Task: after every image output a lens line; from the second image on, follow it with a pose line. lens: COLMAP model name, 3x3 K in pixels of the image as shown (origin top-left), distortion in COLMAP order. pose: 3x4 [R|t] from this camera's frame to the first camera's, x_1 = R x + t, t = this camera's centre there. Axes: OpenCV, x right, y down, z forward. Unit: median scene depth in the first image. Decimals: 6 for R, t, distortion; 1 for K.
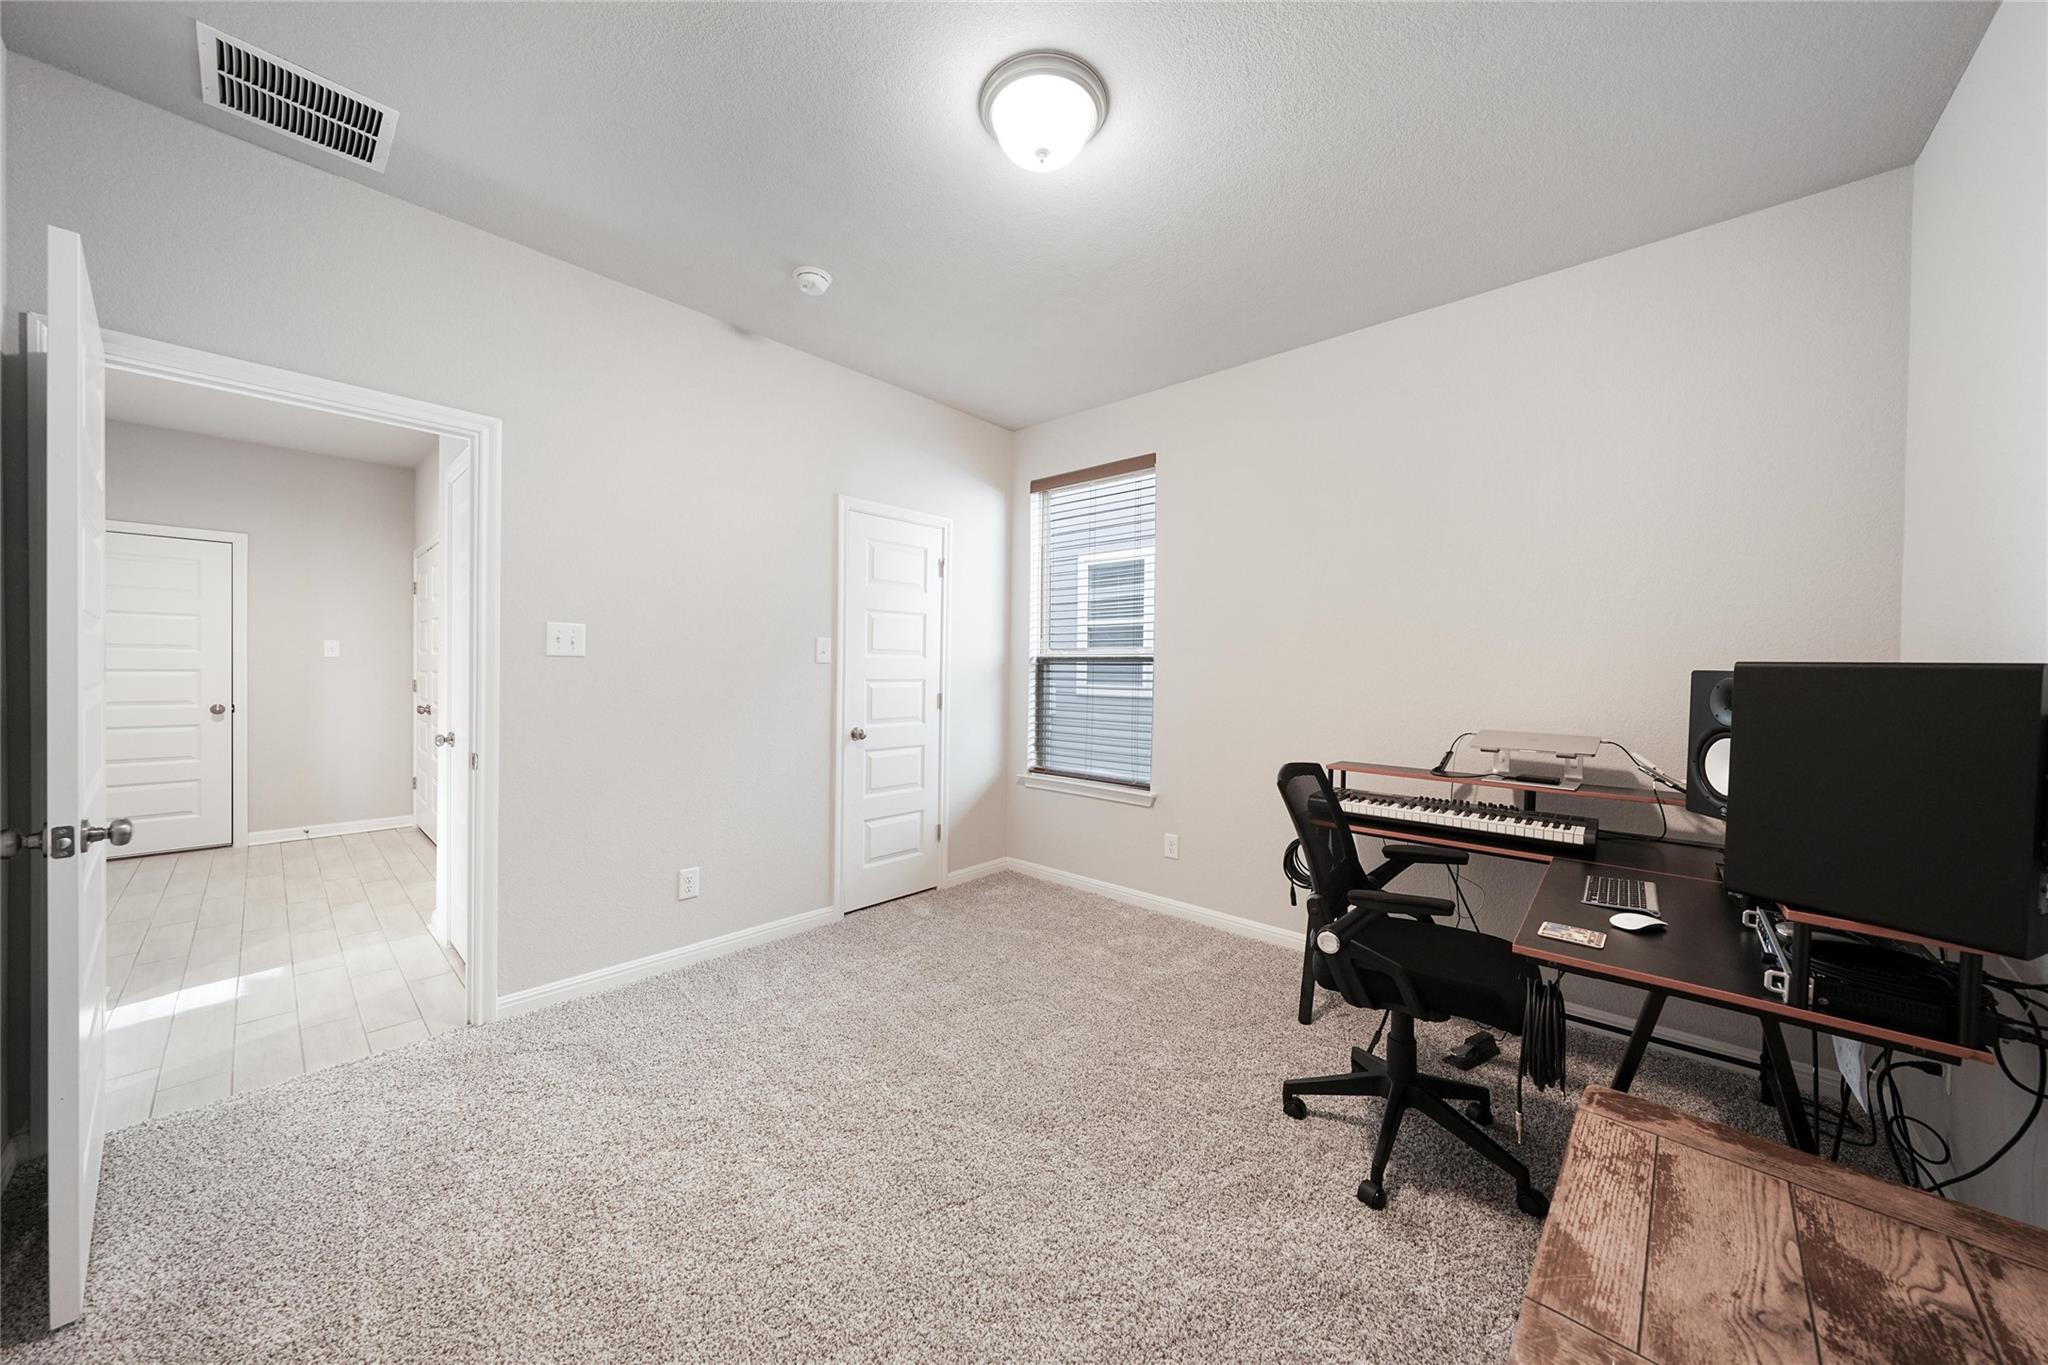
lens RADIAL K [[683.1, 0, 1024.0], [0, 683.1, 682.5], [0, 0, 1]] dist [-0.005376, 0.000060]
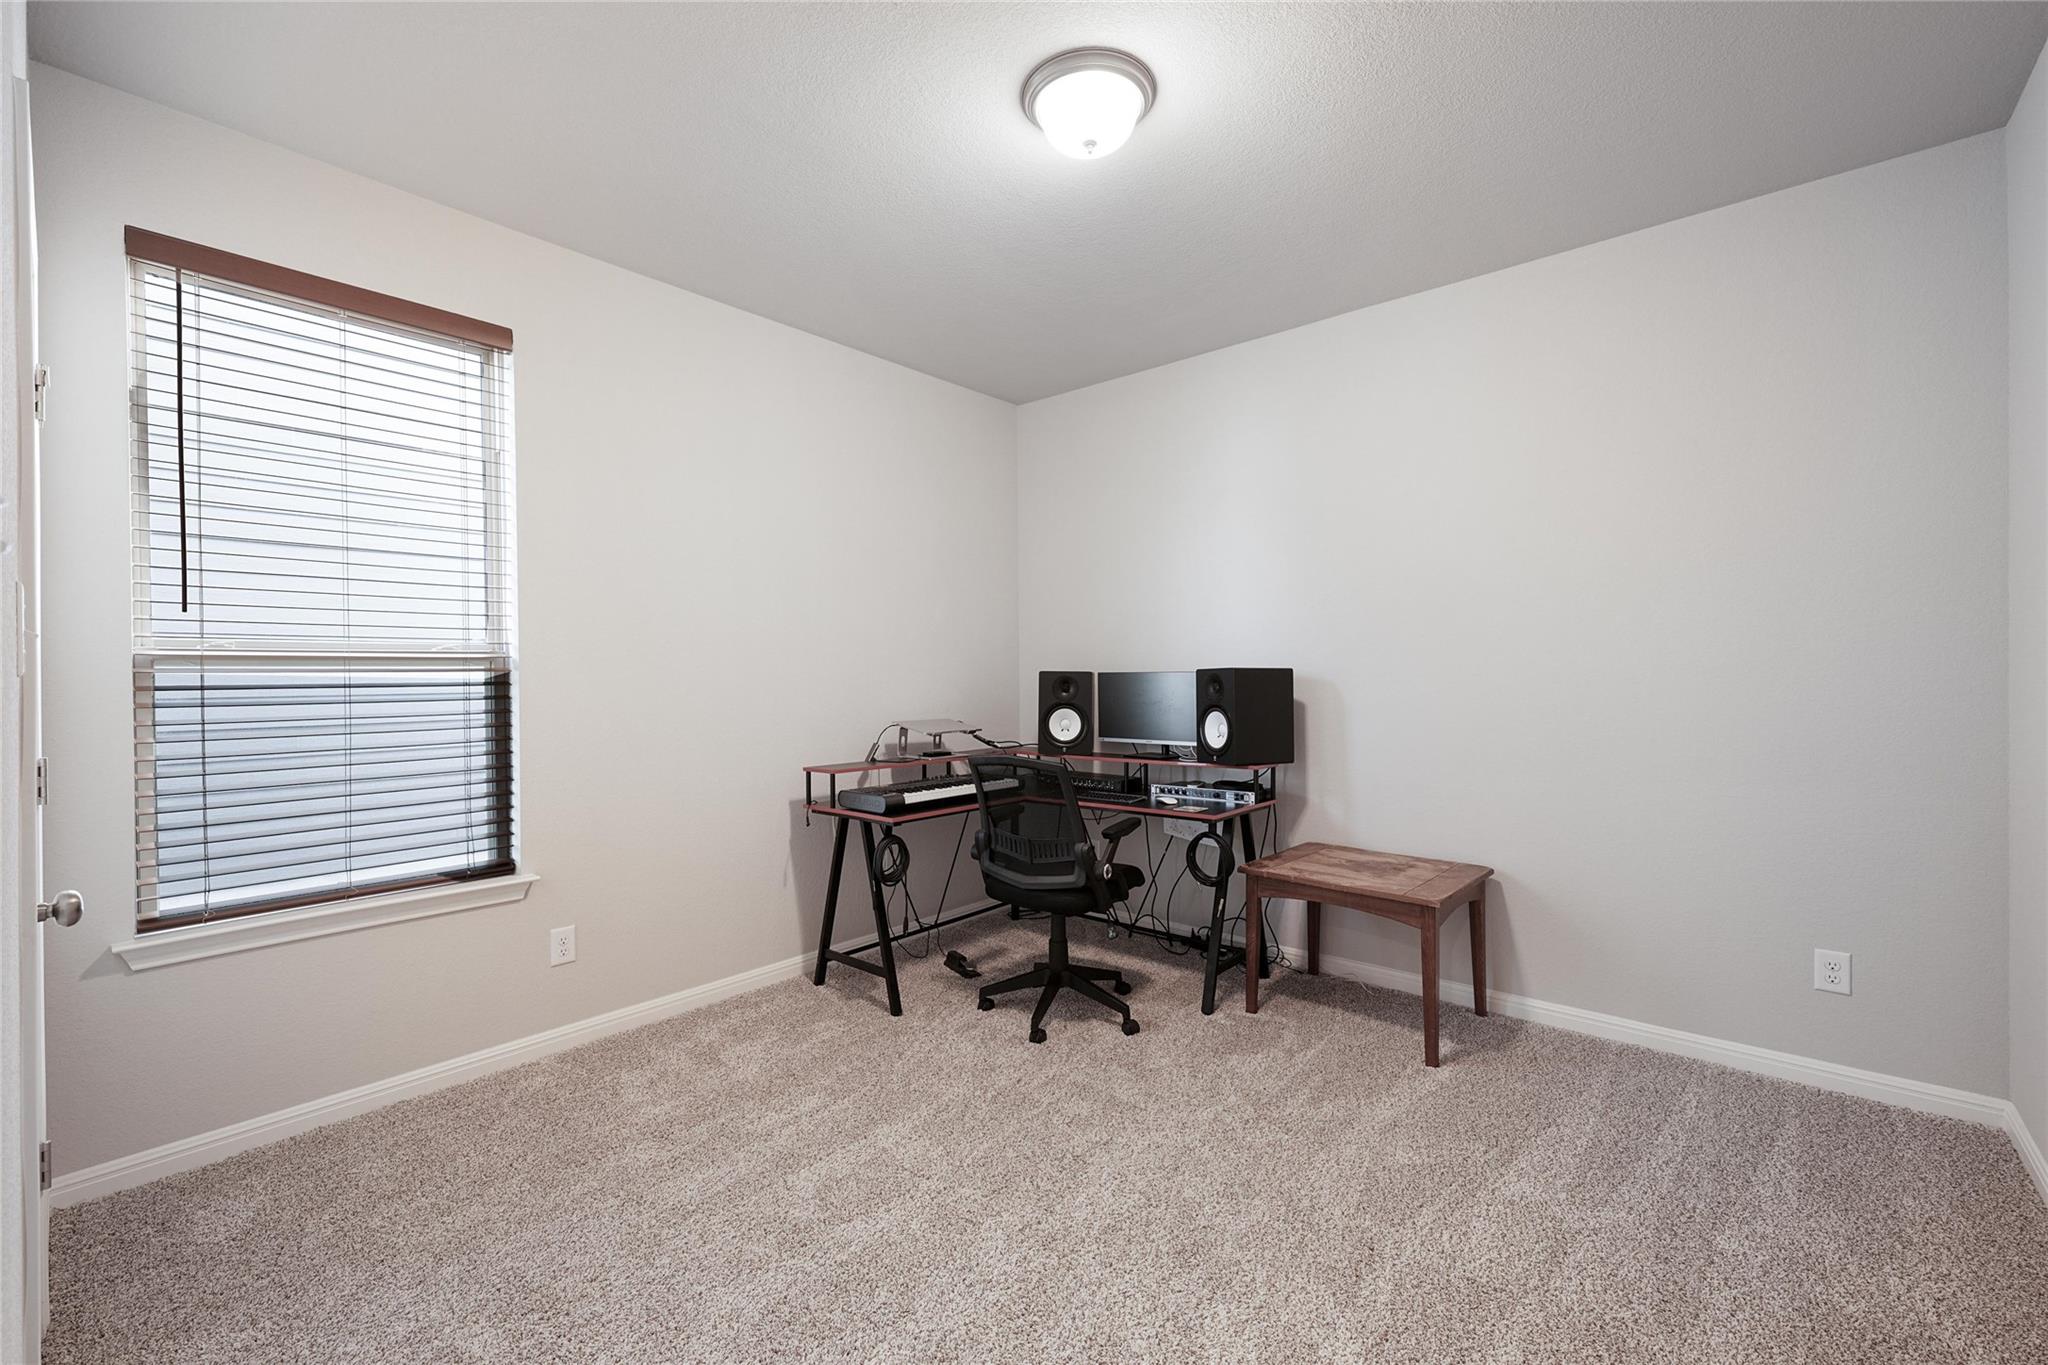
lens RADIAL K [[852.1, 0, 1022.4], [0, 852.1, 672.1], [0, 0, 1]] dist [0.000492, 0.000048]
pose [[-0.008309, -0.019097, 0.999783, -0.737035], [0.021417, 0.999585, 0.019271, -0.037560], [-0.999736, 0.021573, -0.007897, 0.675021]]
